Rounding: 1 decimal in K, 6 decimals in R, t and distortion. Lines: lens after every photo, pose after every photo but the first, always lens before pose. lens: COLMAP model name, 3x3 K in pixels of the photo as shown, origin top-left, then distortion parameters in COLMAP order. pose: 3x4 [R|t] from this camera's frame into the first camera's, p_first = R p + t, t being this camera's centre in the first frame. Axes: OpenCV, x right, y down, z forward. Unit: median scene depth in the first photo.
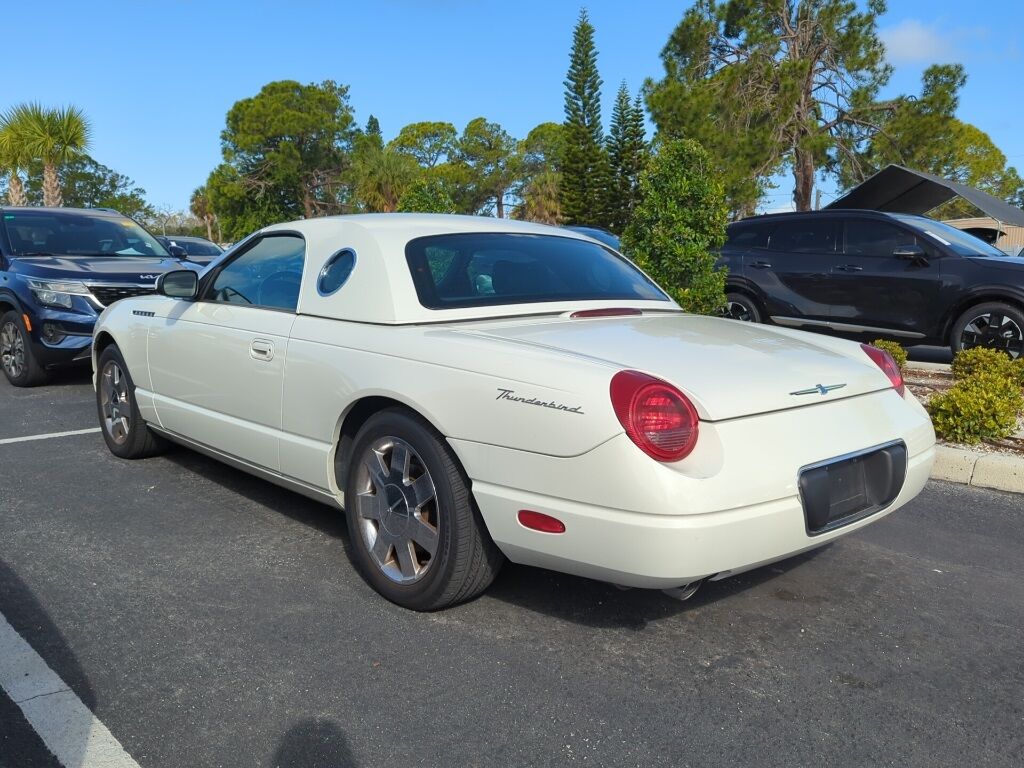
lens RADIAL K [[866.9, 0, 515.0], [0, 866.9, 383.9], [0, 0, 1]] dist [0.014895, -0.019351]
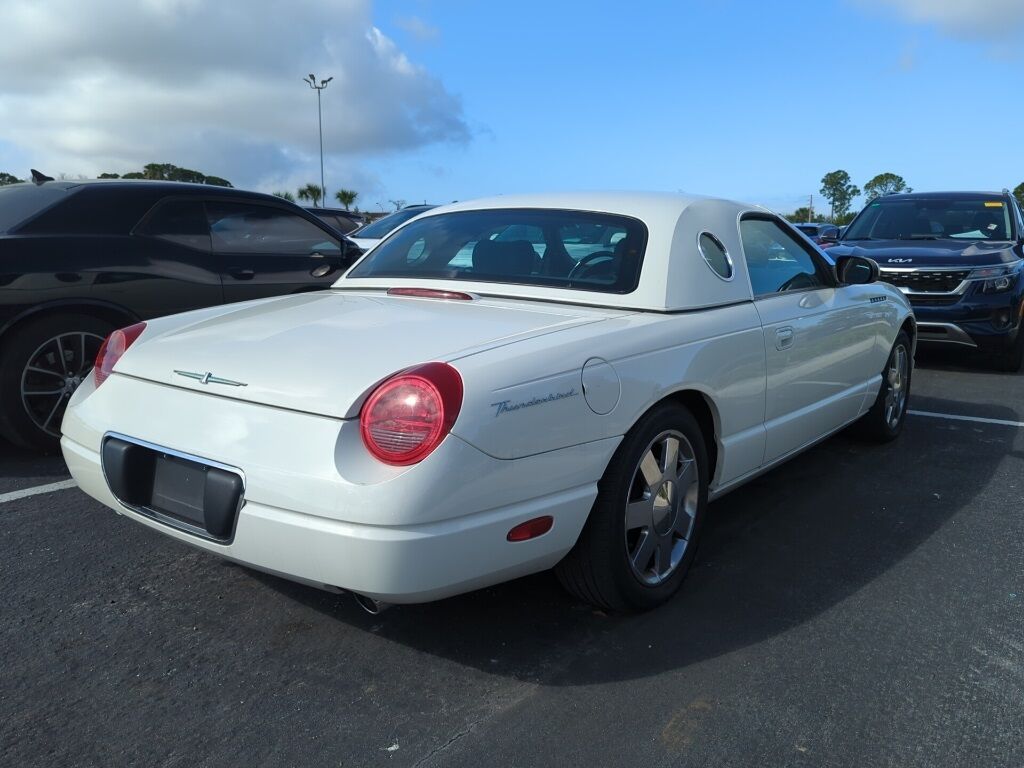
lens RADIAL K [[866.9, 0, 516.2], [0, 866.9, 385.4], [0, 0, 1]] dist [0.014895, -0.019351]
pose [[0.166461, 0.161565, -0.972722, 0.489293], [-0.147450, 0.979472, 0.137453, -0.059807], [0.974961, 0.120547, 0.186866, 0.438897]]
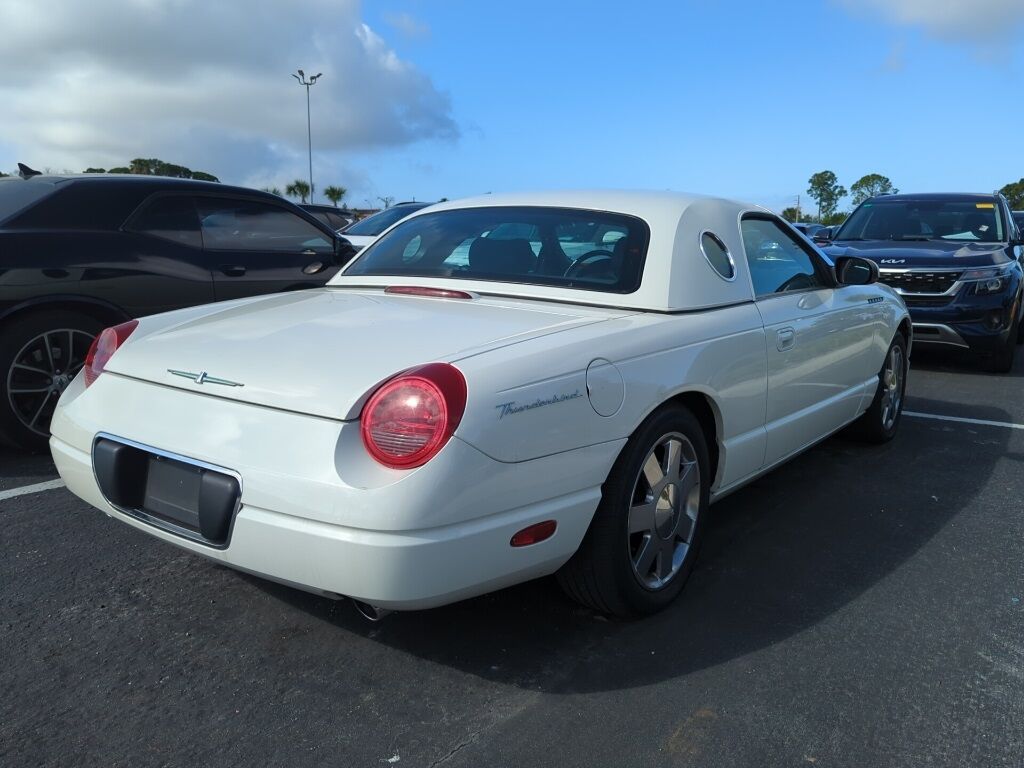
lens RADIAL K [[866.9, 0, 514.4], [0, 866.9, 381.8], [0, 0, 1]] dist [0.014895, -0.019351]
pose [[0.178787, 0.160645, -0.970685, 0.481355], [-0.153618, 0.979039, 0.133733, -0.059201], [0.971821, 0.125205, 0.199717, 0.433960]]
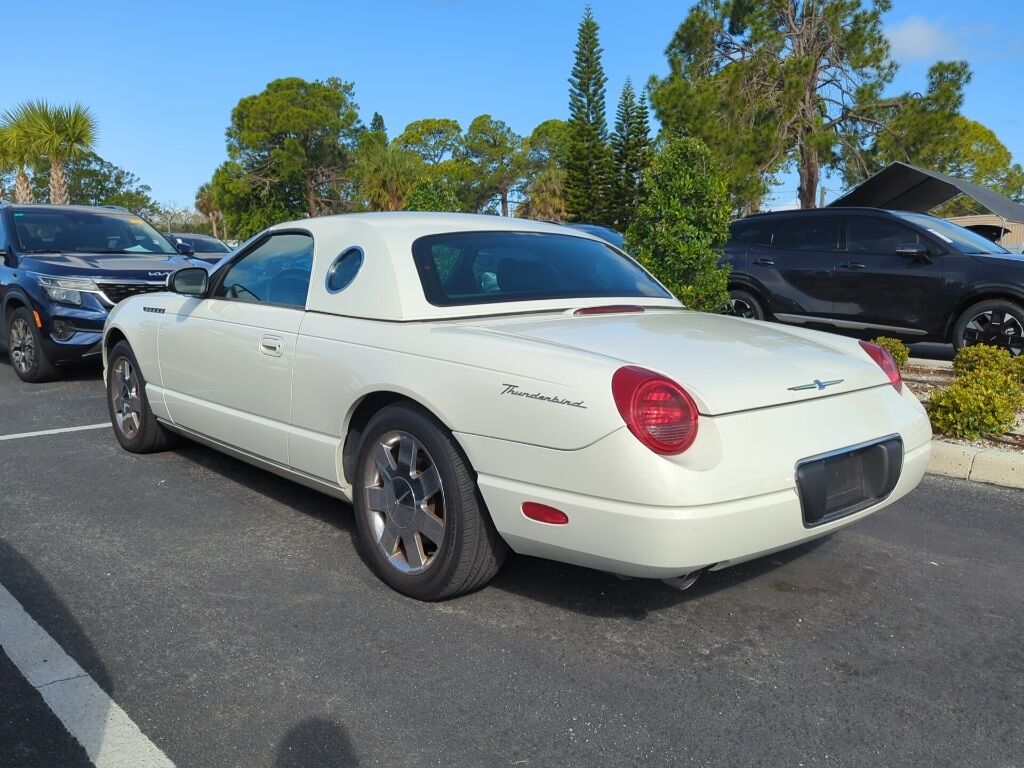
lens RADIAL K [[866.9, 0, 513.8], [0, 866.9, 384.4], [0, 0, 1]] dist [0.014895, -0.019351]
pose [[0.999979, 0.001270, -0.006342, -0.000103], [-0.001245, 0.999991, 0.004078, 0.000814], [0.006347, -0.004070, 0.999972, -0.009878]]
